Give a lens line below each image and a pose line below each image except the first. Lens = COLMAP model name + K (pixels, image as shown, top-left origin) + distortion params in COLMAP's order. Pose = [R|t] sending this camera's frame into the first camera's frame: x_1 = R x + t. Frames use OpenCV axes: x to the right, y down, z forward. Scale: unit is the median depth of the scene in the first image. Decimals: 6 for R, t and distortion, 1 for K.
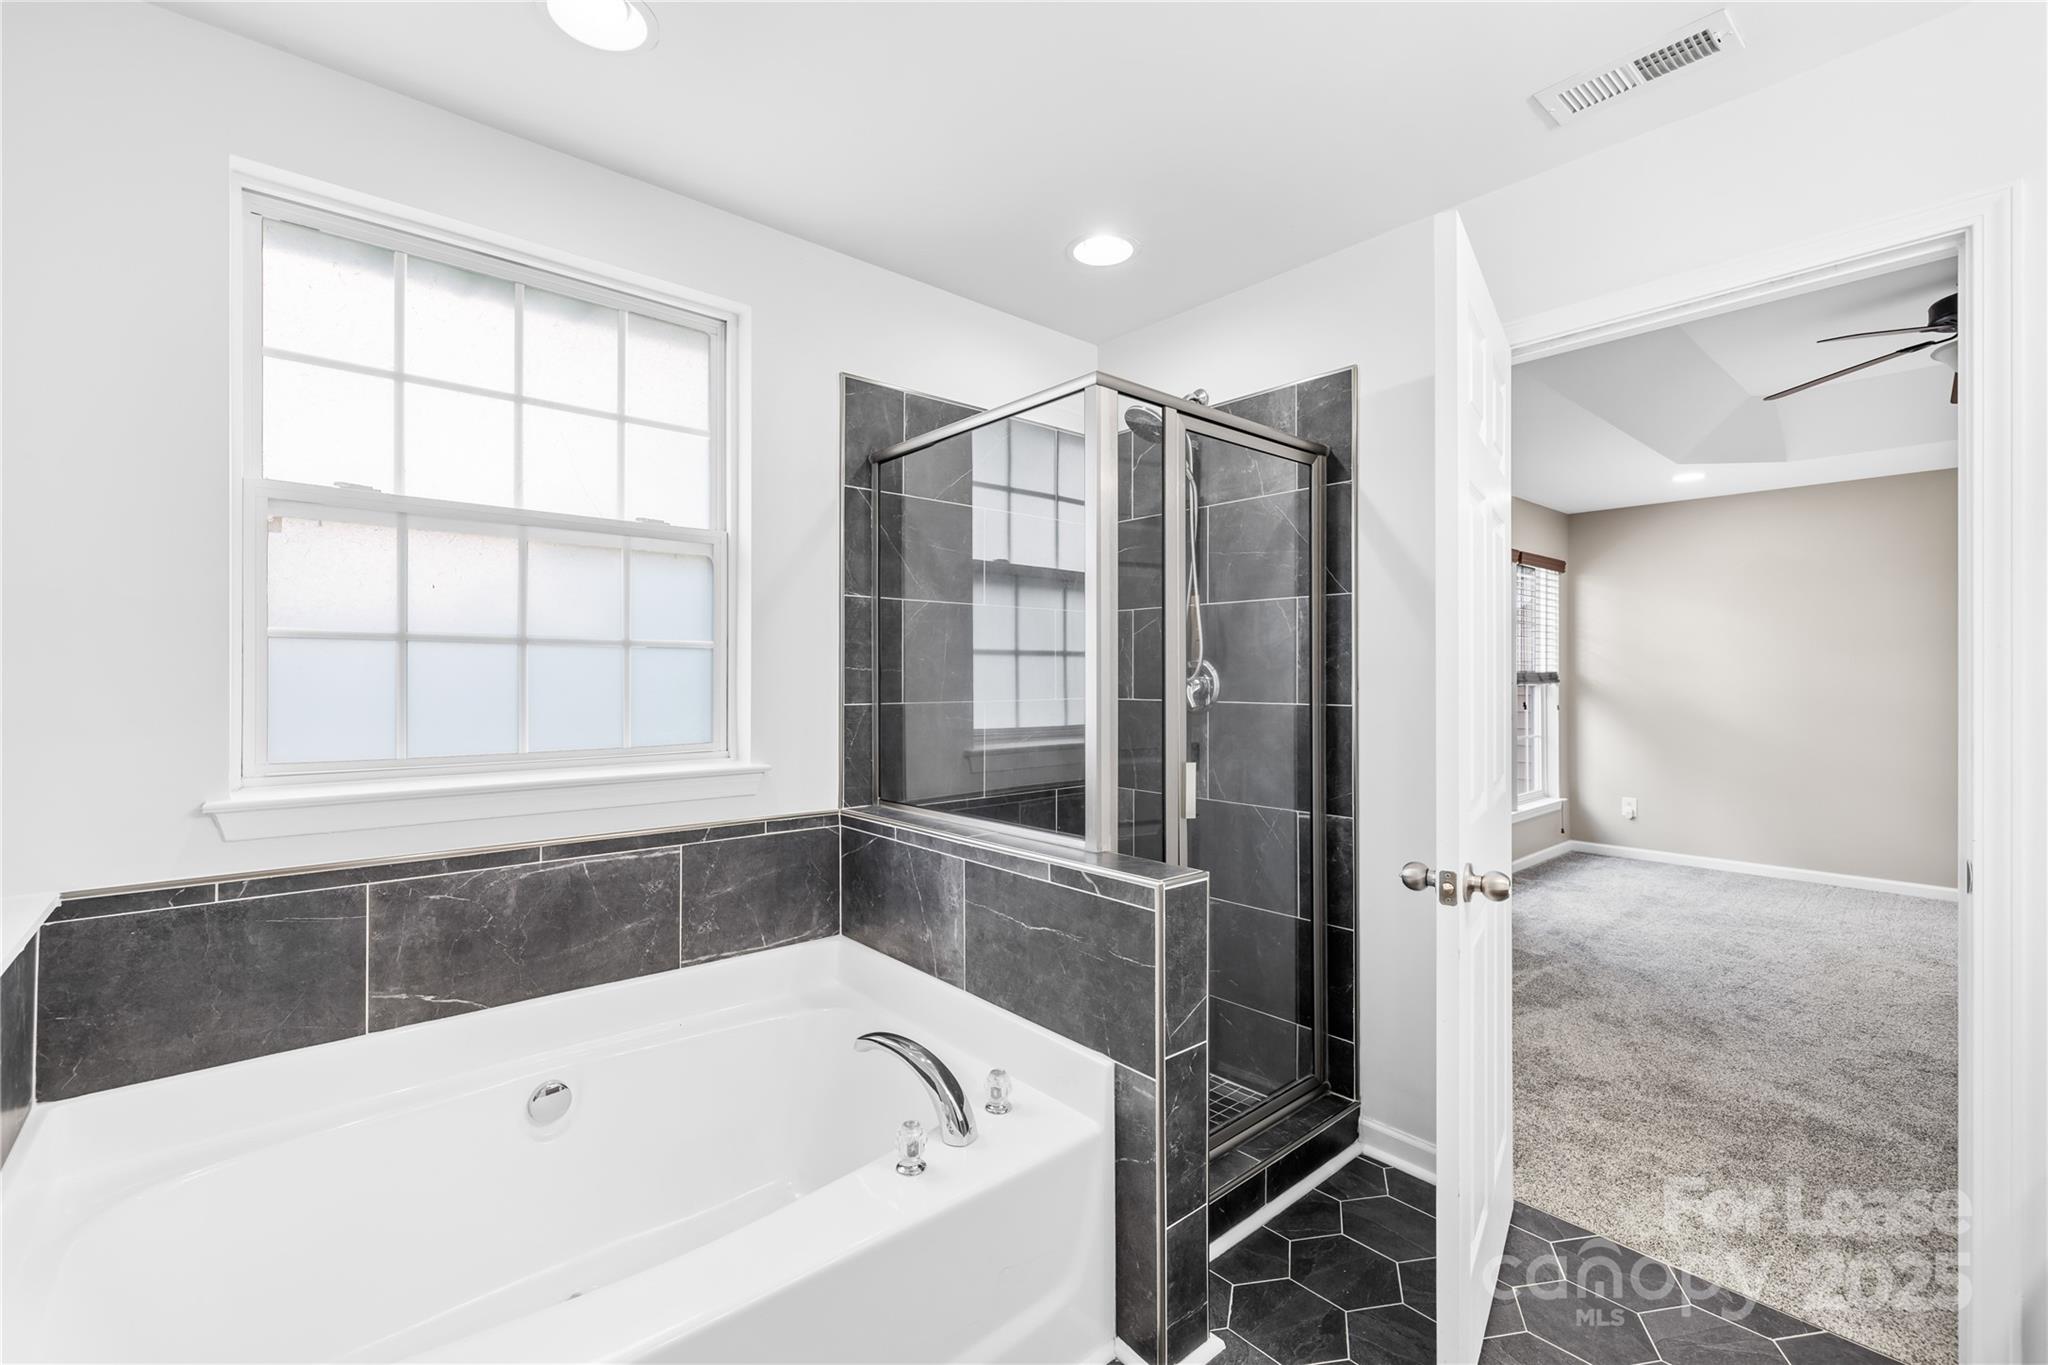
lens RADIAL K [[885.2, 0, 1007.3], [0, 885.2, 683.7], [0, 0, 1]] dist [0.005240, 0.000310]
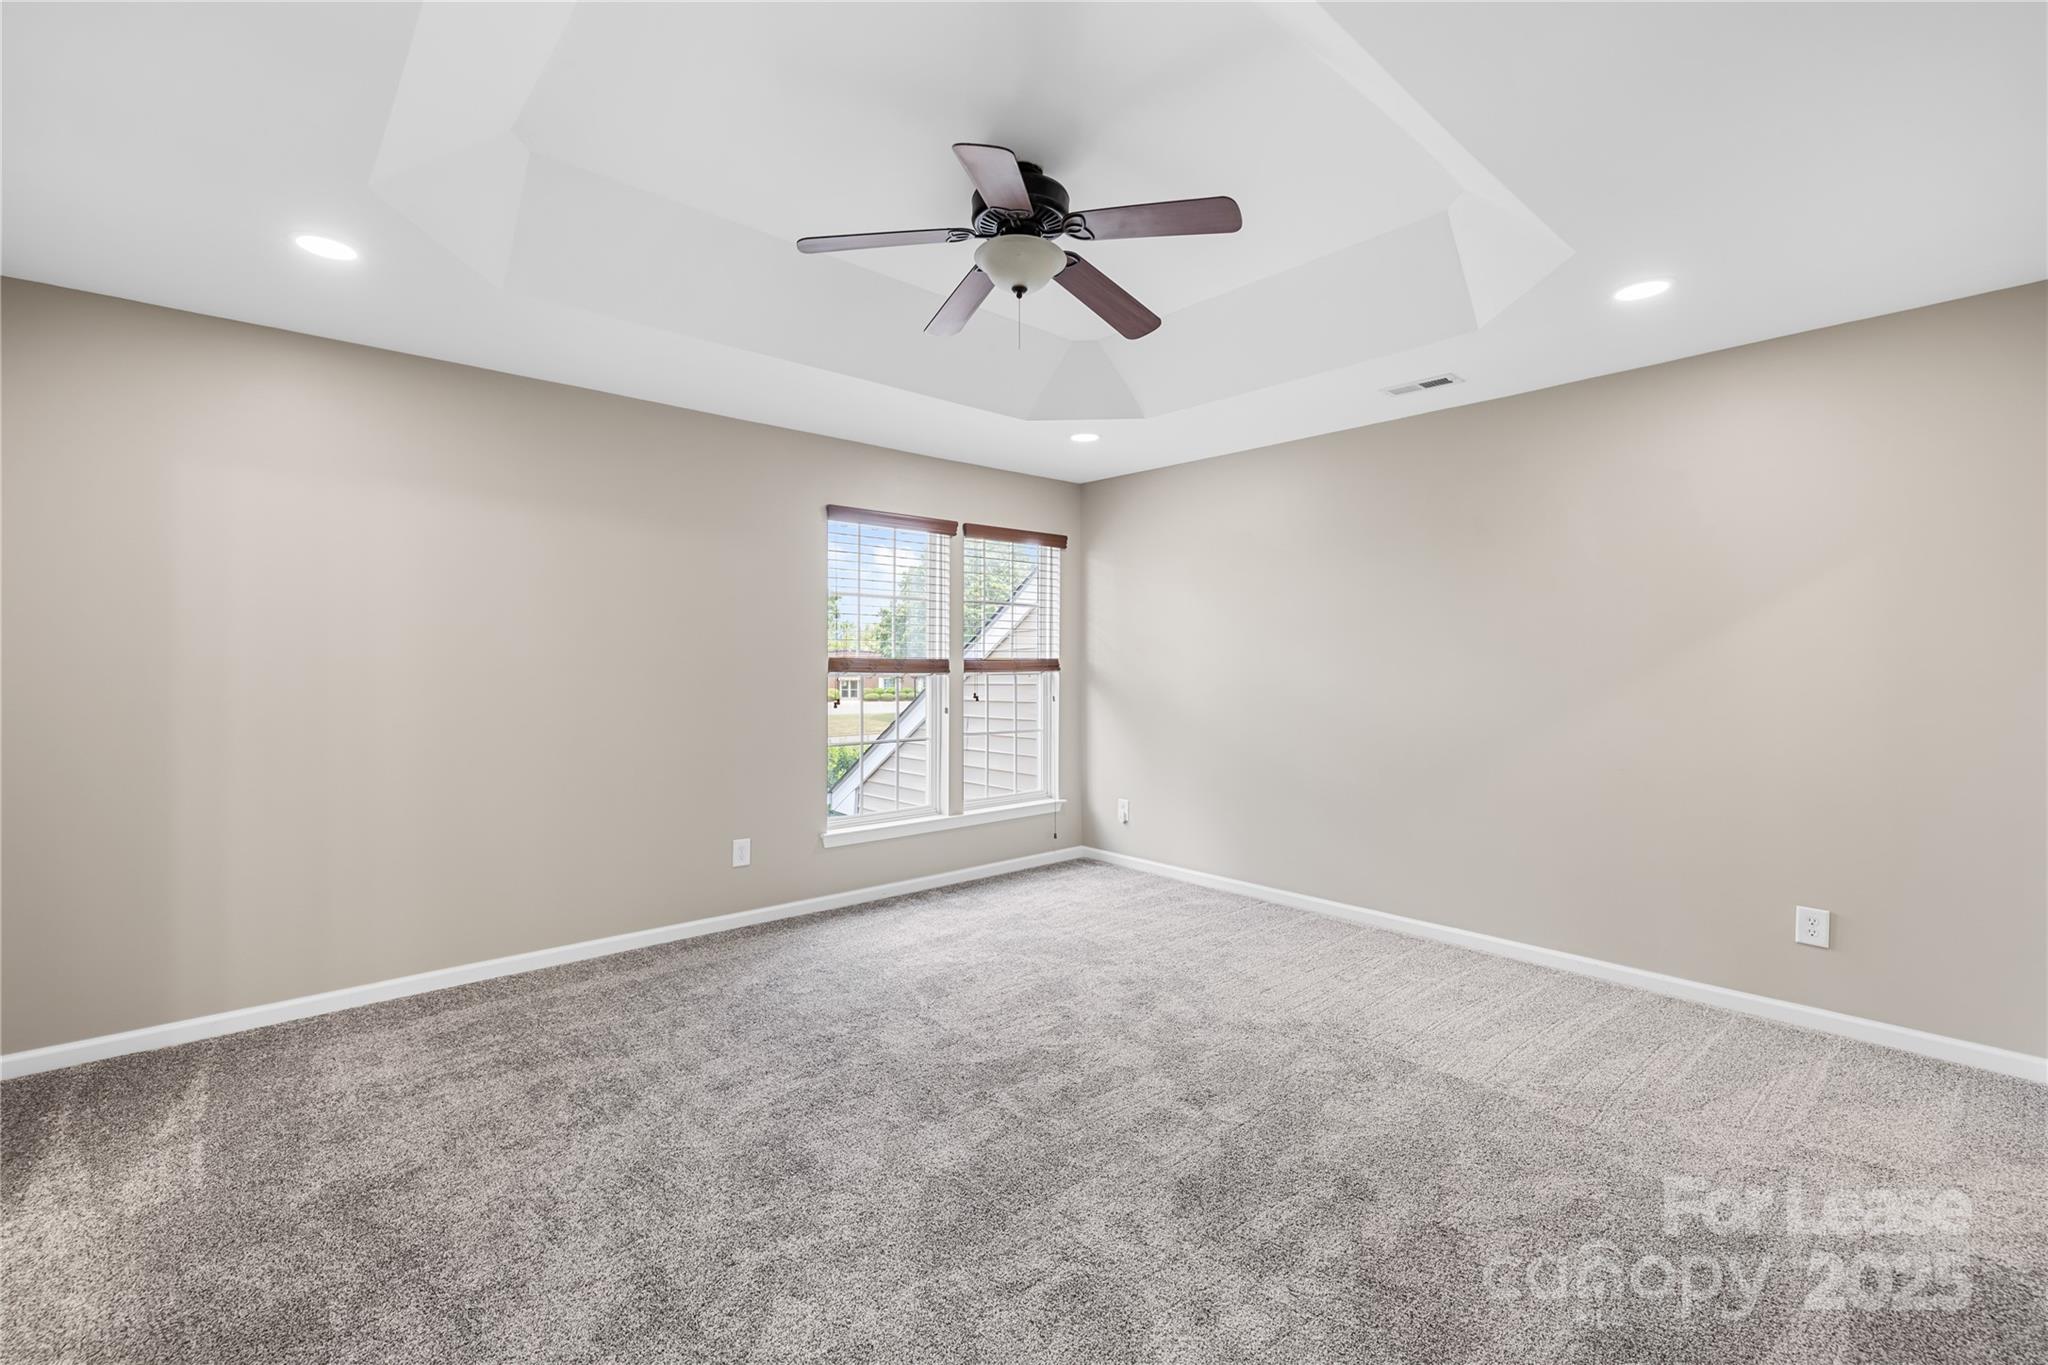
lens RADIAL K [[885.2, 0, 1017.7], [0, 885.2, 680.5], [0, 0, 1]] dist [0.005240, 0.000310]
pose [[0.999606, 0.012419, 0.025158, 0.558952], [-0.012730, 0.999844, 0.012261, -0.002002], [-0.025002, -0.012576, 0.999608, 0.101978]]
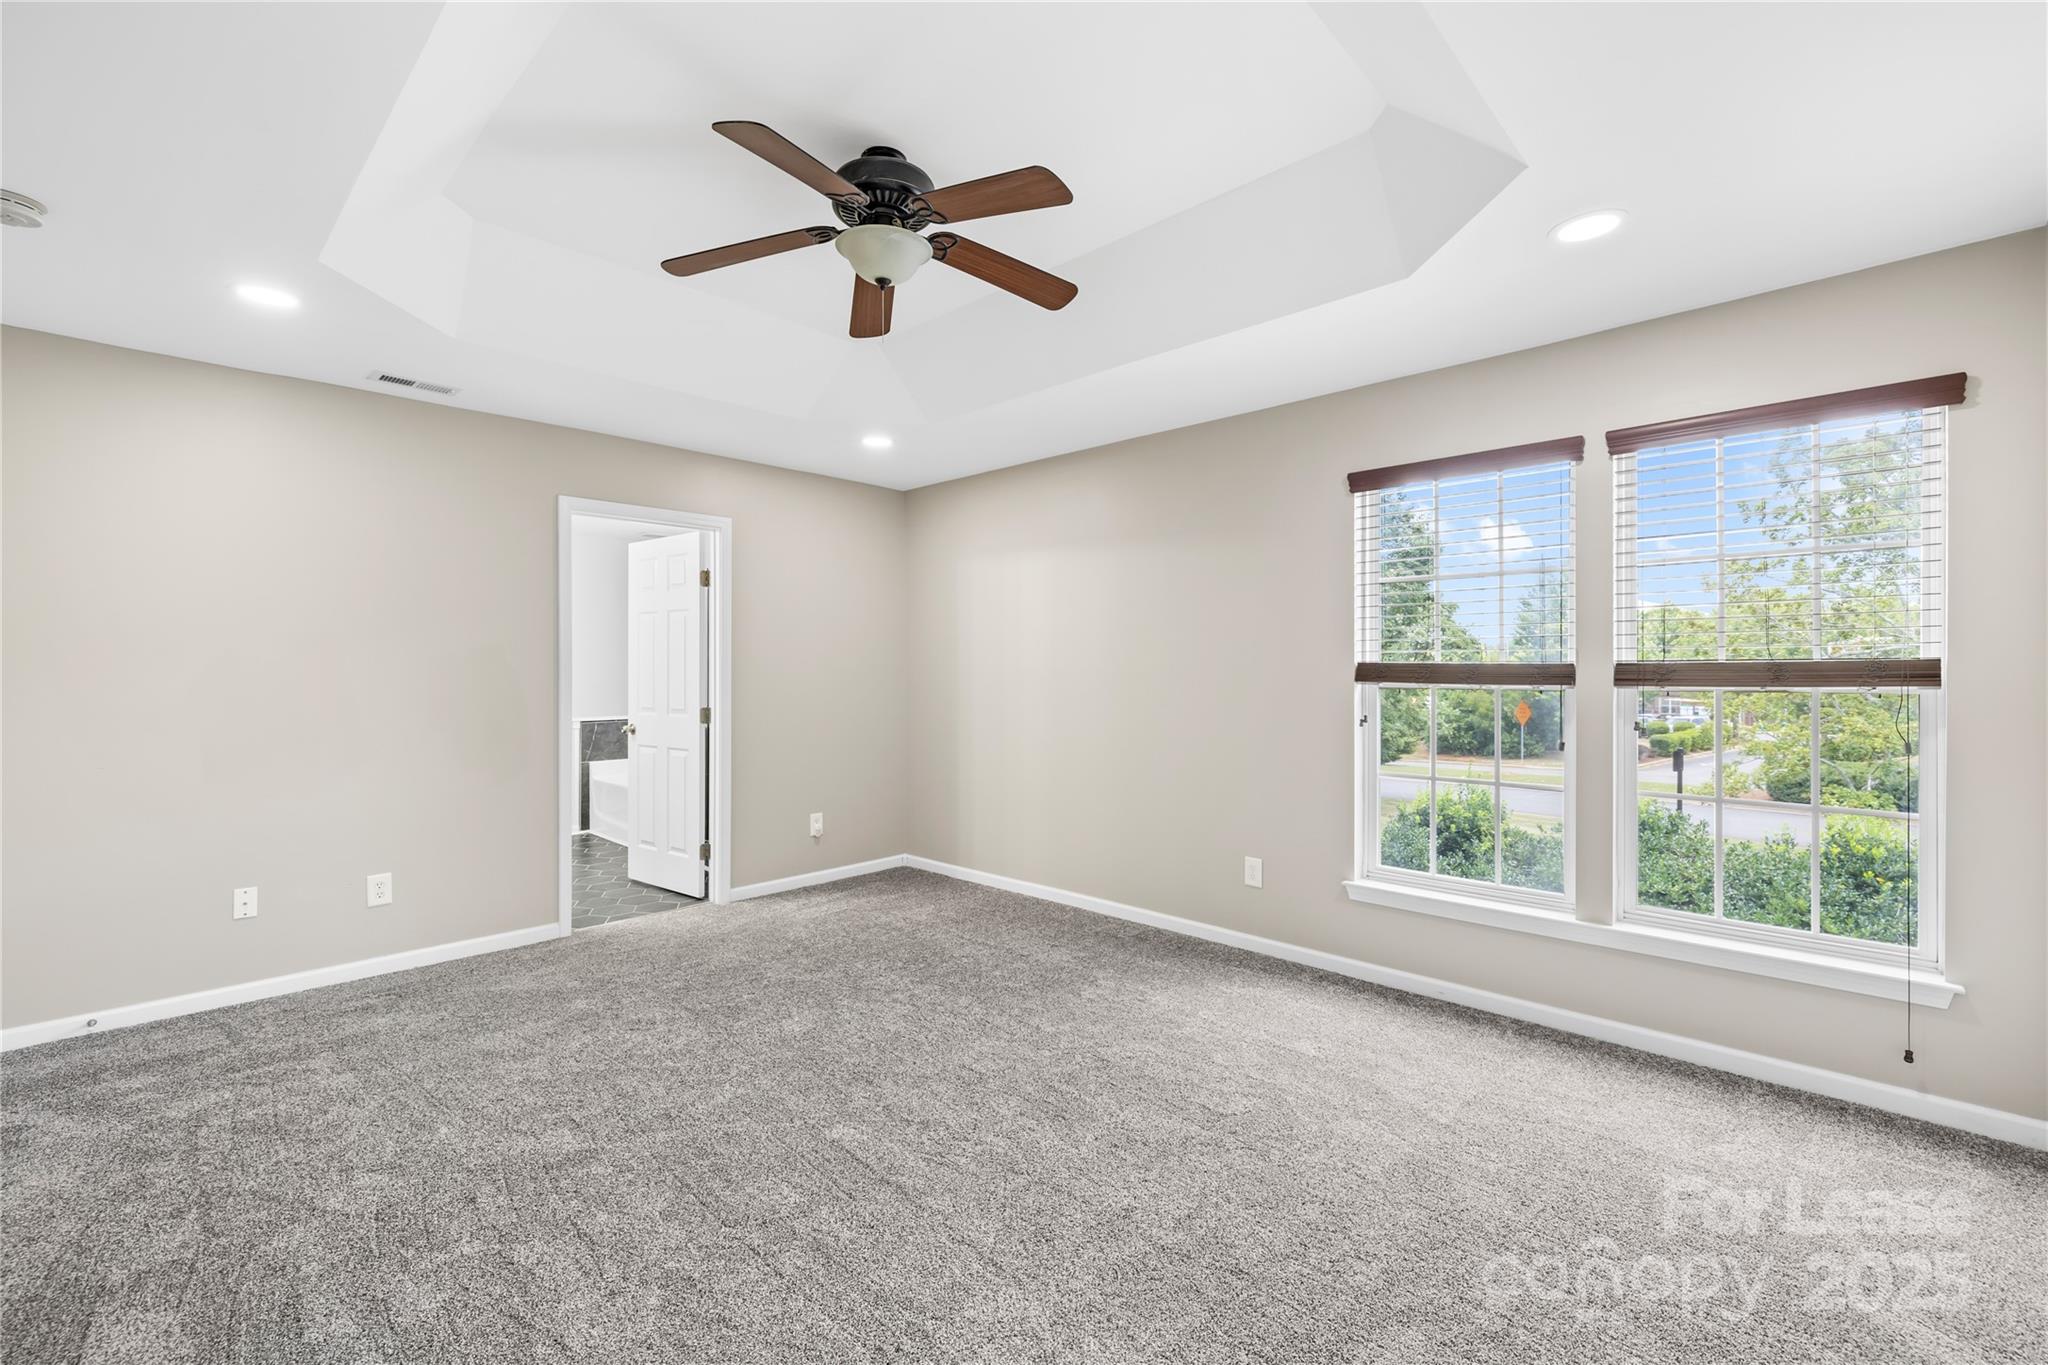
lens RADIAL K [[885.2, 0, 1011.5], [0, 885.2, 667.9], [0, 0, 1]] dist [0.005240, 0.000310]
pose [[0.071692, 0.009051, -0.997386, 0.989199], [-0.000475, 0.999959, 0.009040, -0.012551], [0.997427, -0.000174, 0.071693, 0.560865]]
